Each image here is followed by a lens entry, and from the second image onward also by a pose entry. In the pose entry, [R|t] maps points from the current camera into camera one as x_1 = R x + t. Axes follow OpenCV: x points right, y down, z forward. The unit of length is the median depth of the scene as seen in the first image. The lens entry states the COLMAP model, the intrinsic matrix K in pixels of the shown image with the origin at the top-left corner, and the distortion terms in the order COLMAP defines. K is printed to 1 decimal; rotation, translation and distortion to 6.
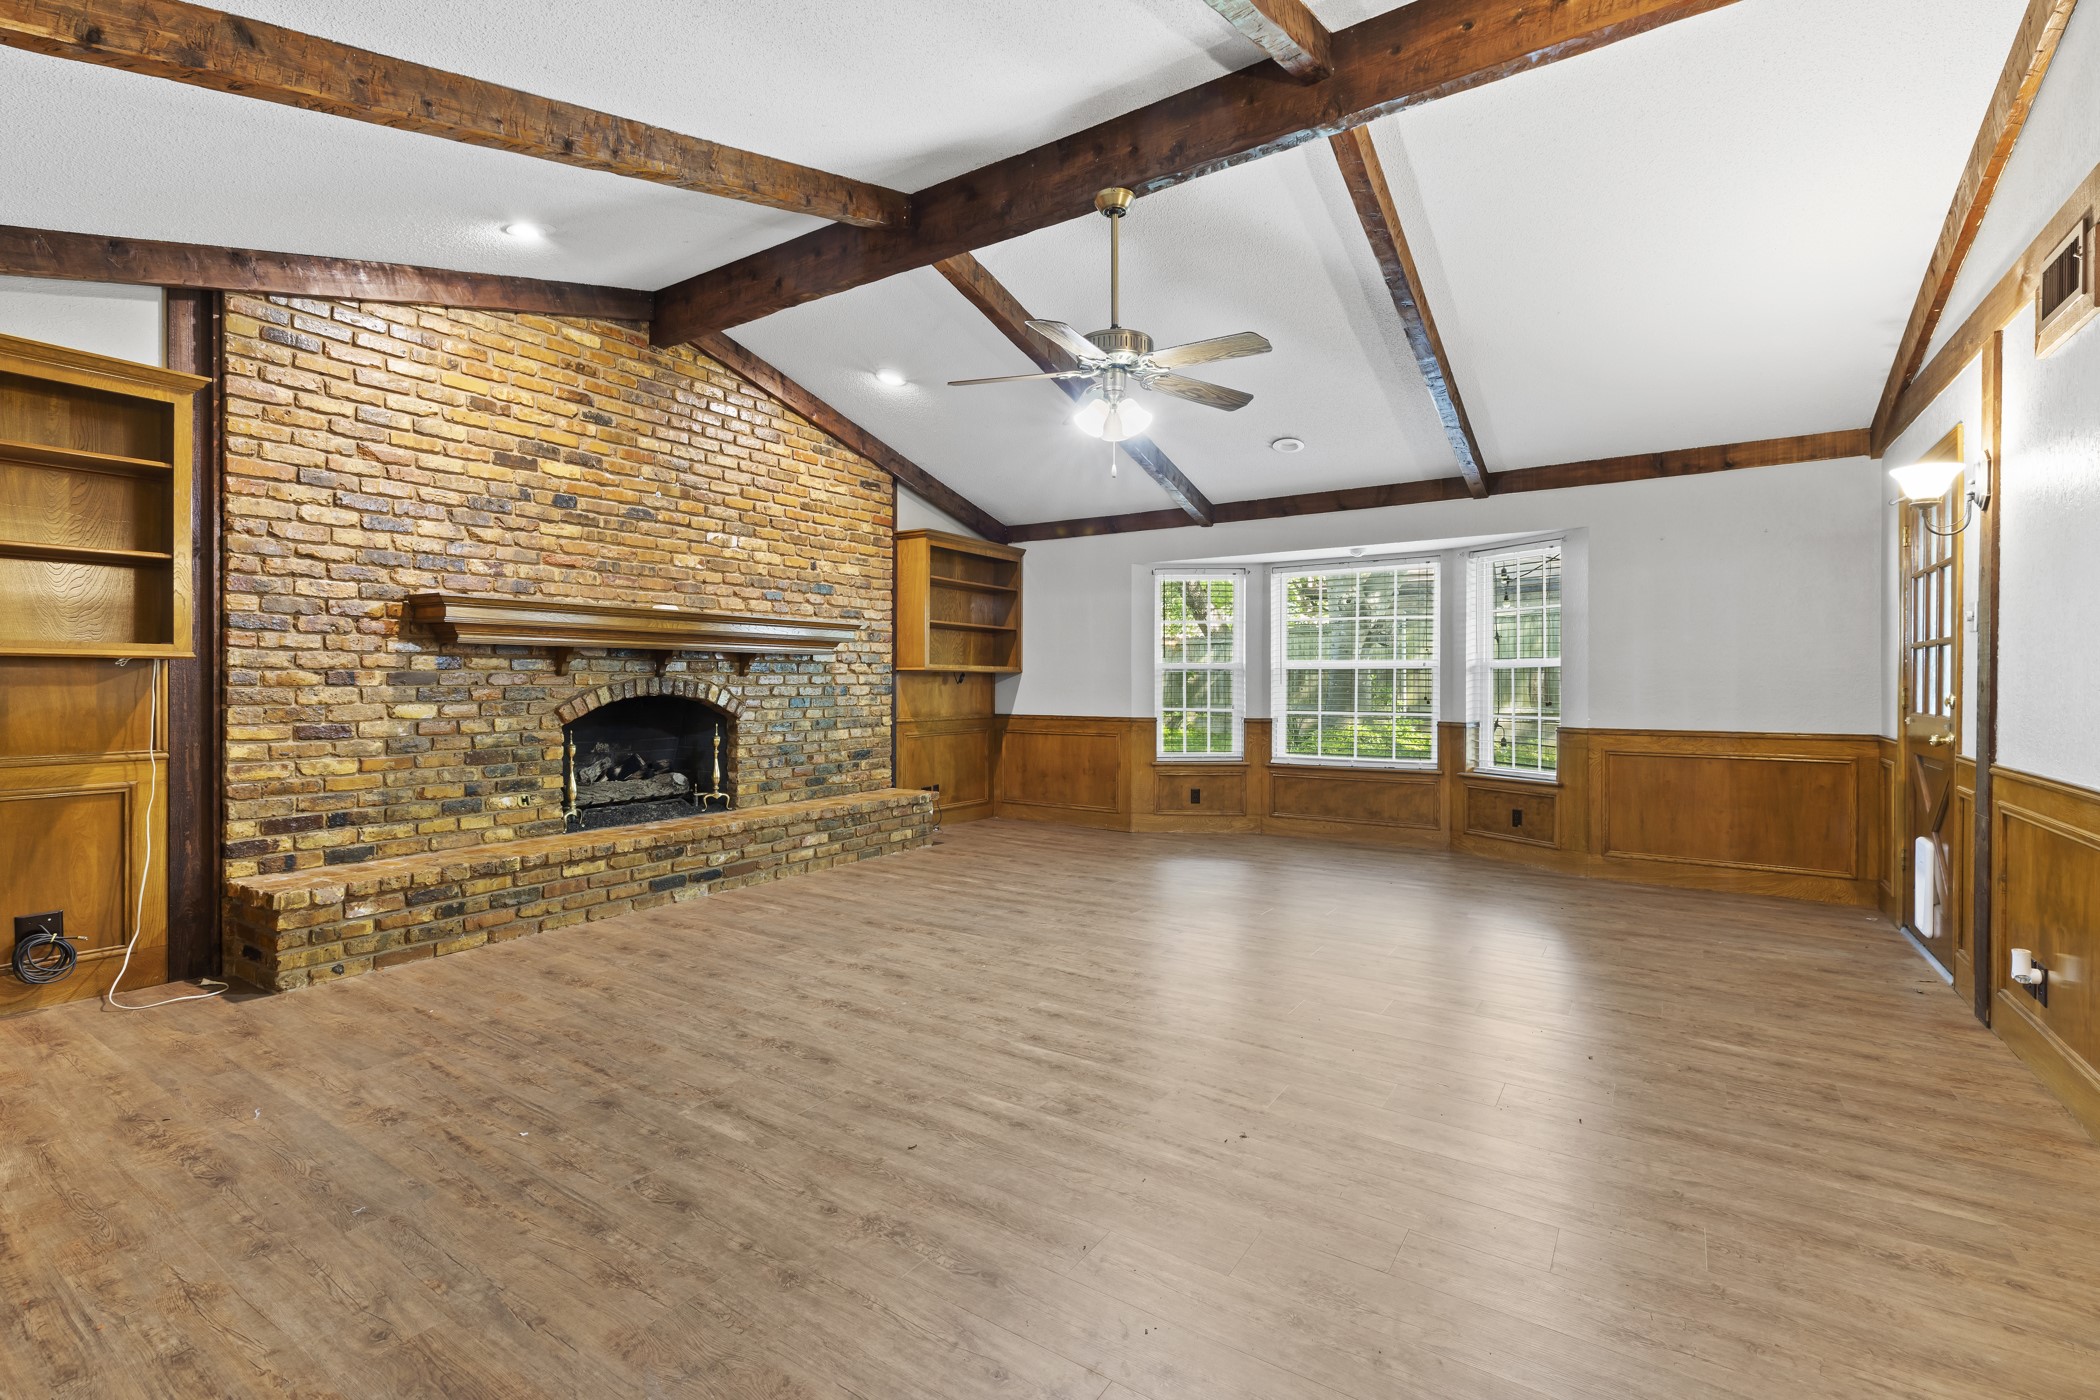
lens RADIAL K [[943.6, 0, 1039.3], [0, 943.6, 698.2], [0, 0, 1]] dist [0.004300, -0.000867]
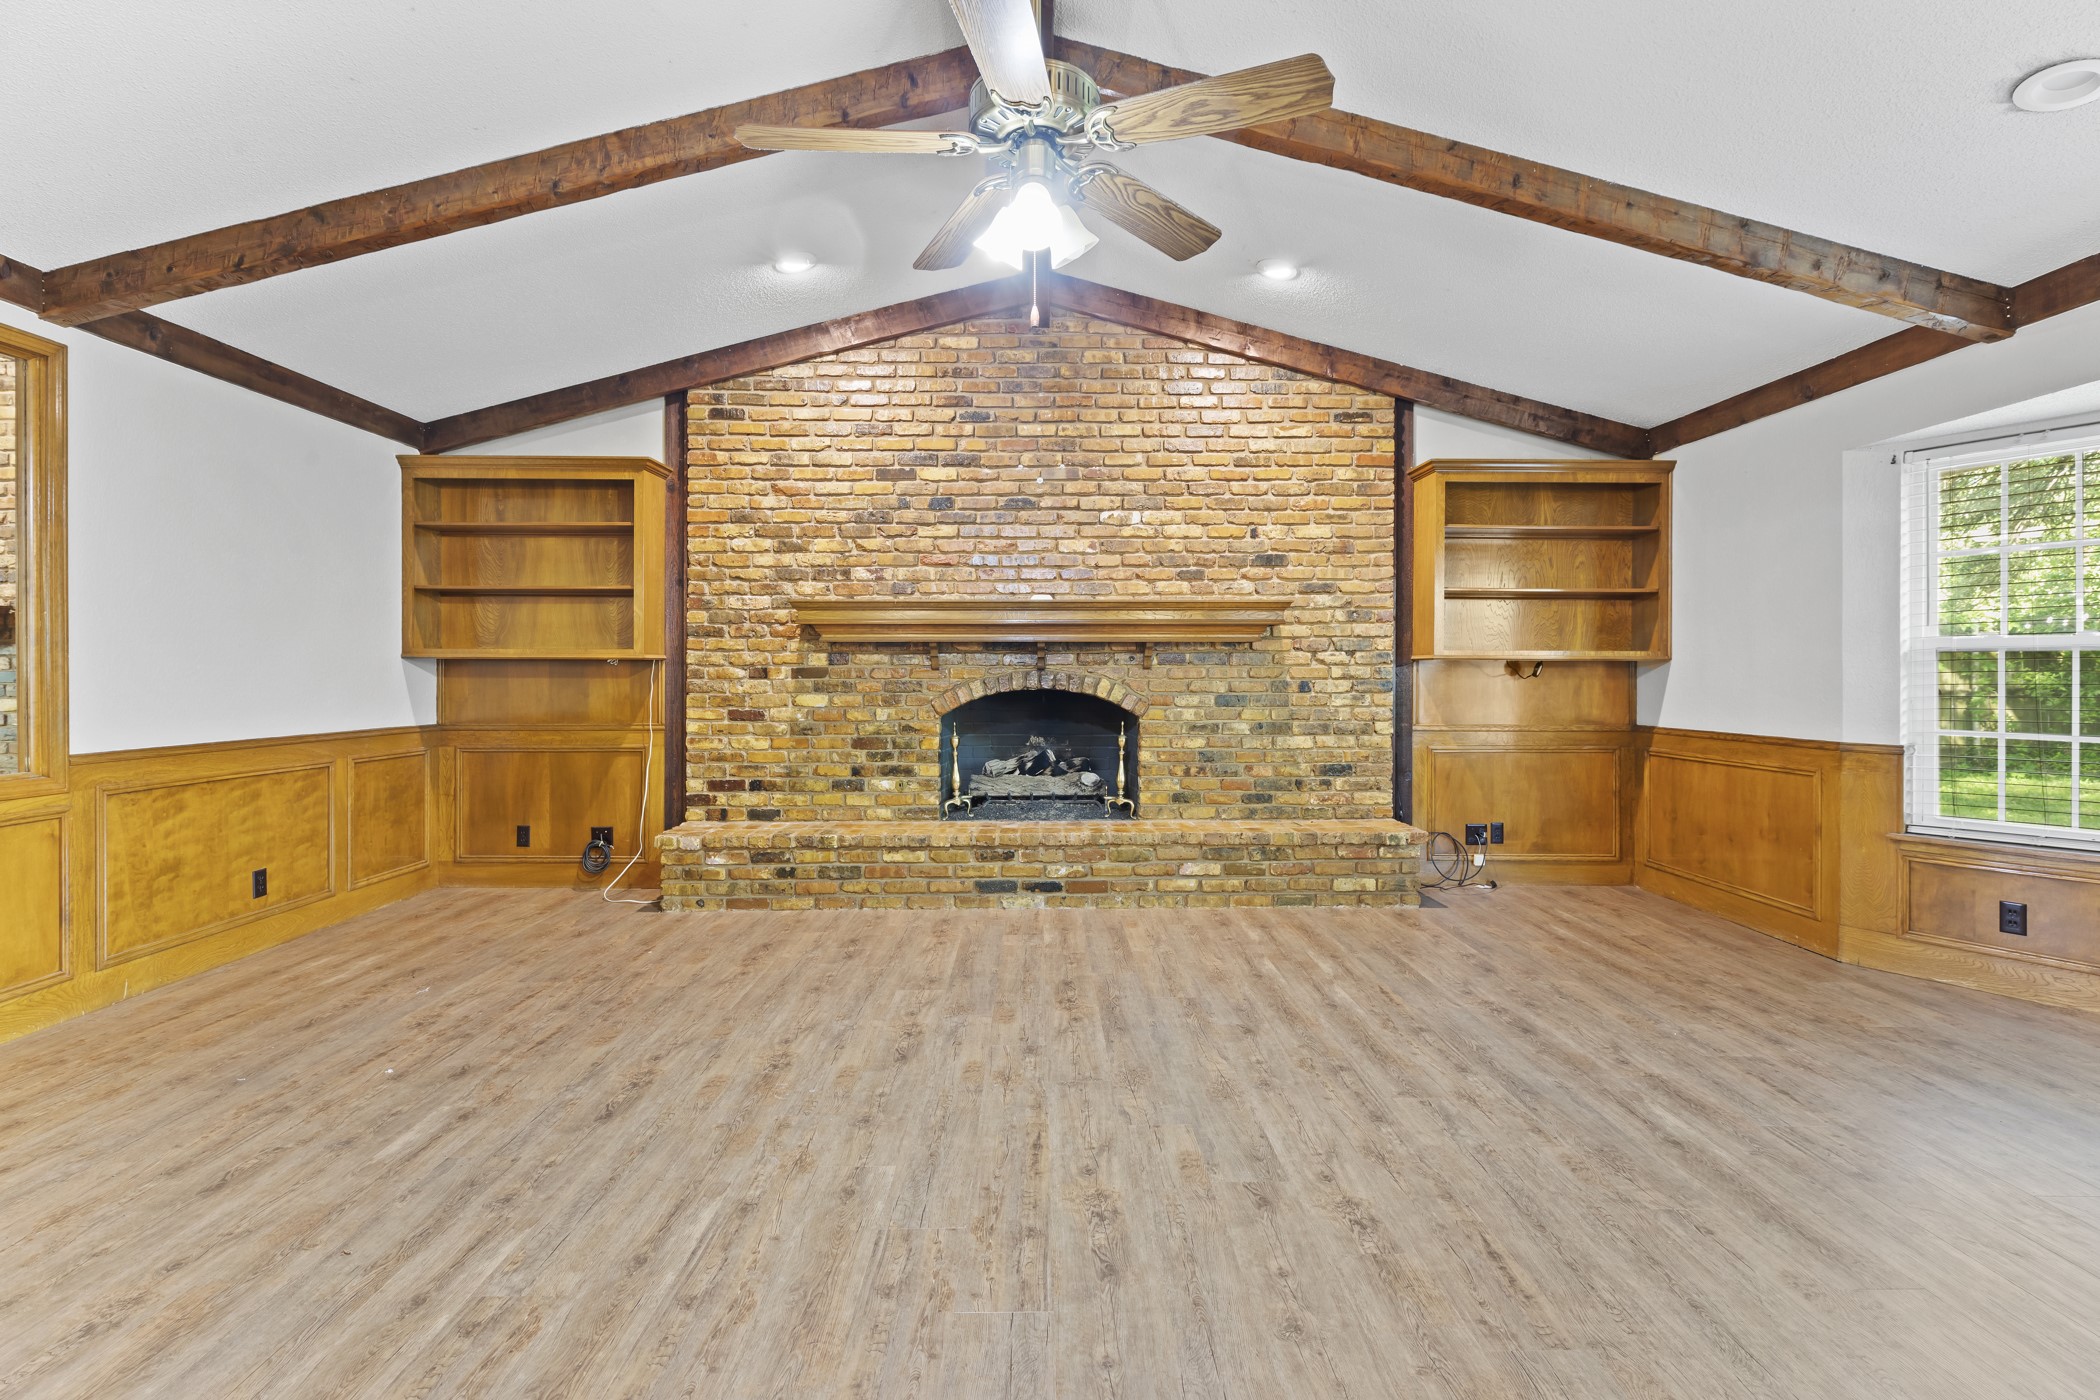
lens RADIAL K [[943.6, 0, 1048.4], [0, 943.6, 678.0], [0, 0, 1]] dist [0.004300, -0.000867]
pose [[0.563987, 0.001466, -0.825782, 0.463639], [-0.013659, 0.999878, -0.007554, -0.008782], [0.825671, 0.015540, 0.563938, 0.550912]]
